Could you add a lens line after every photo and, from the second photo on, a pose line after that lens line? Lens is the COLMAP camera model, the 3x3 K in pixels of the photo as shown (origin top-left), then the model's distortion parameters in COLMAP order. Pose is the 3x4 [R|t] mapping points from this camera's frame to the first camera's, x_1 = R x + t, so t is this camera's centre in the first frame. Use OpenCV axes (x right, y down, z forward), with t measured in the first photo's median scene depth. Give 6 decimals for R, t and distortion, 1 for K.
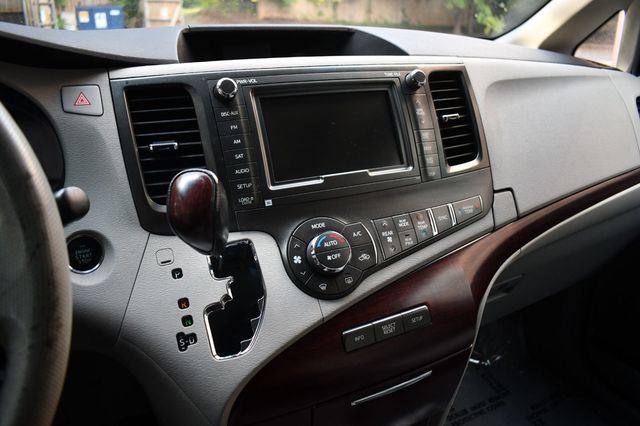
lens RADIAL K [[507.3, 0, 320.0], [0, 507.3, 213.0], [0, 0, 1]] dist [-0.092947, 0.011796]
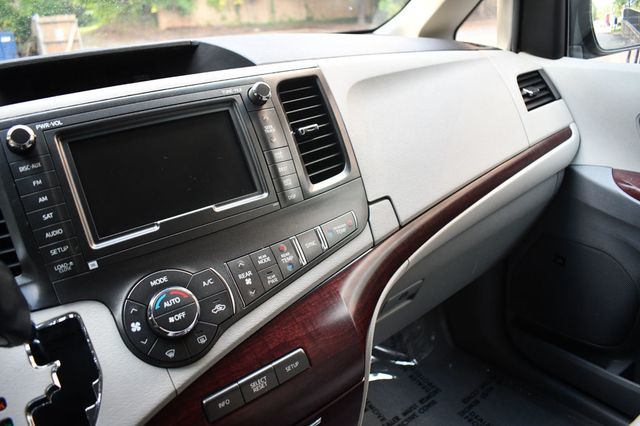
lens RADIAL K [[507.3, 0, 320.0], [0, 507.3, 213.0], [0, 0, 1]] dist [-0.092947, 0.011796]
pose [[0.981053, -0.143132, 0.130573, 0.157903], [0.142939, 0.989672, 0.010899, -0.055251], [-0.130784, 0.007971, 0.991379, 0.115678]]
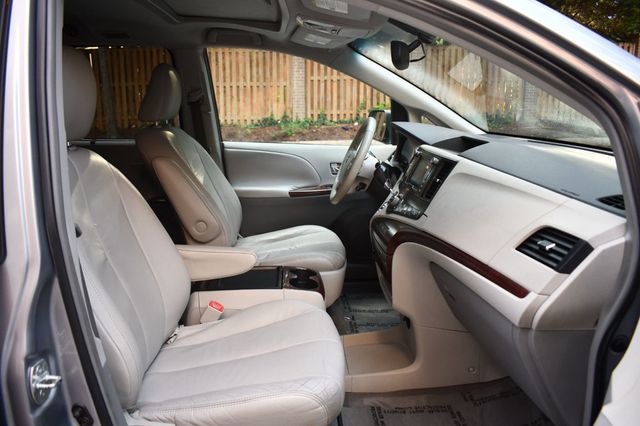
lens RADIAL K [[507.3, 0, 320.0], [0, 507.3, 213.0], [0, 0, 1]] dist [-0.092947, 0.011796]
pose [[-0.428197, 0.184267, -0.884699, 2.868254], [-0.329243, 0.879892, 0.342620, -0.744253], [0.841574, 0.437990, -0.316099, 1.482880]]
